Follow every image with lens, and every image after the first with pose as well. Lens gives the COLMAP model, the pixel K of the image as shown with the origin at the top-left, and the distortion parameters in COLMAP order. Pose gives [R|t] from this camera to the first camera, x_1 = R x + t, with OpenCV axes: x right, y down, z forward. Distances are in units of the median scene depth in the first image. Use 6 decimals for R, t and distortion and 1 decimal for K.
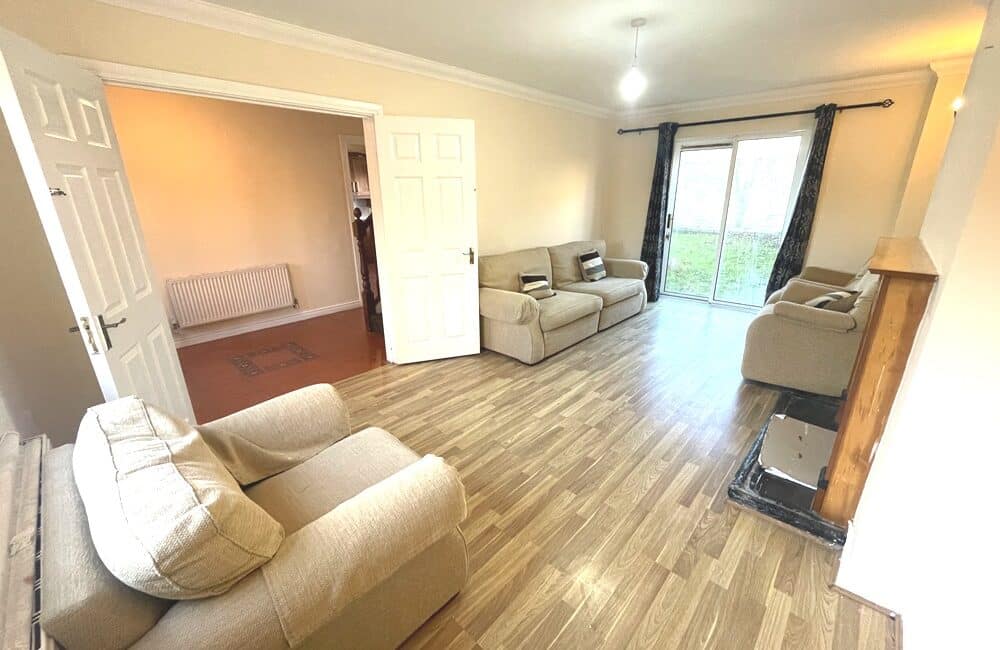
lens RADIAL K [[406.0, 0, 498.8], [0, 406.0, 325.5], [0, 0, 1]] dist [-0.000006, 0.000063]
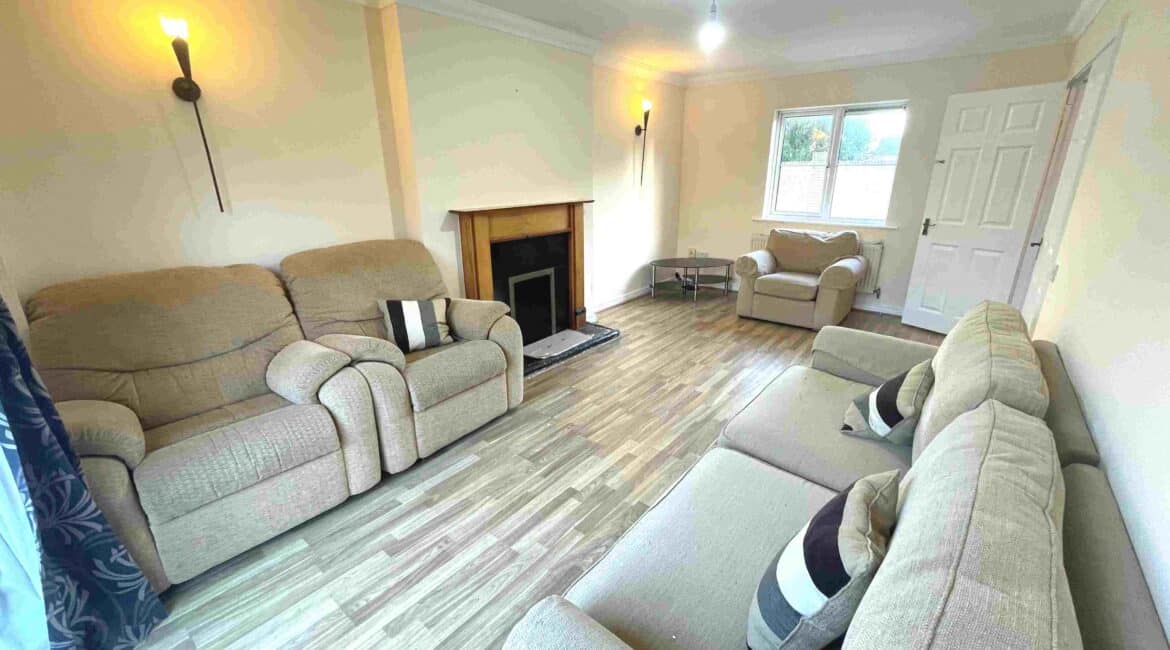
lens RADIAL K [[474.3, 0, 582.0], [0, 474.3, 323.0], [0, 0, 1]] dist [-0.002512, -0.000074]
pose [[-0.997734, 0.044654, -0.050324, 0.560695], [0.006262, 0.806378, 0.591367, -0.588557], [0.066987, 0.589712, -0.804831, 1.788806]]
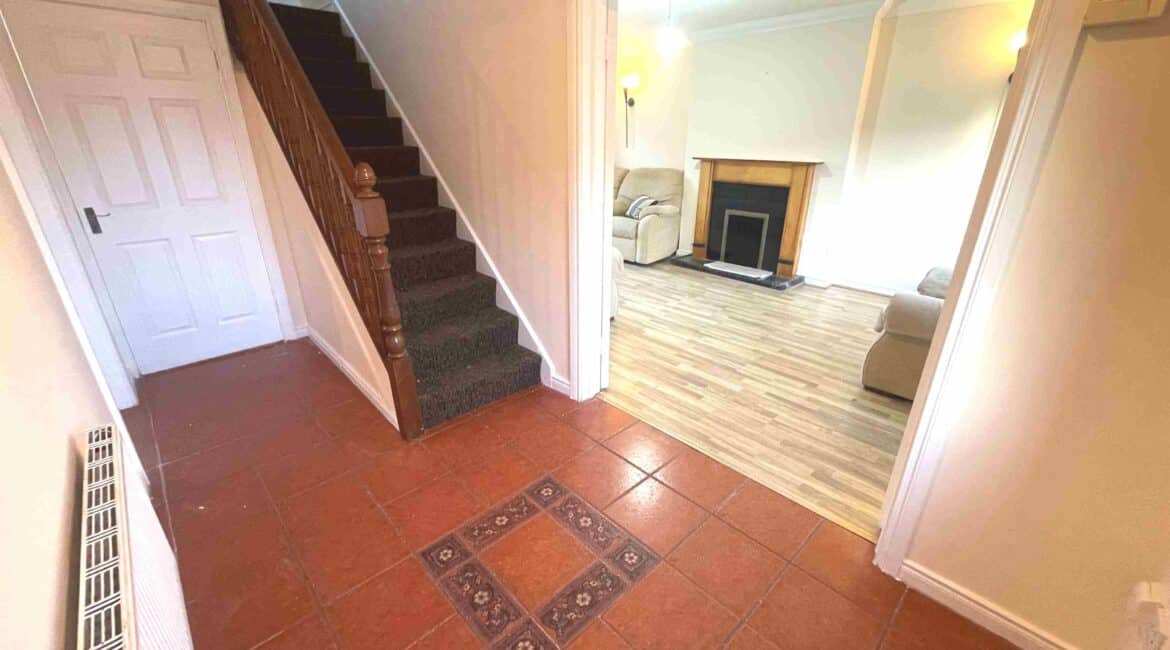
lens RADIAL K [[474.3, 0, 585.4], [0, 474.3, 325.8], [0, 0, 1]] dist [-0.002512, -0.000074]
pose [[0.066047, -0.362153, 0.929776, -1.137653], [0.315577, 0.891562, 0.324852, -0.317031], [-0.946599, 0.271960, 0.173172, 1.043824]]
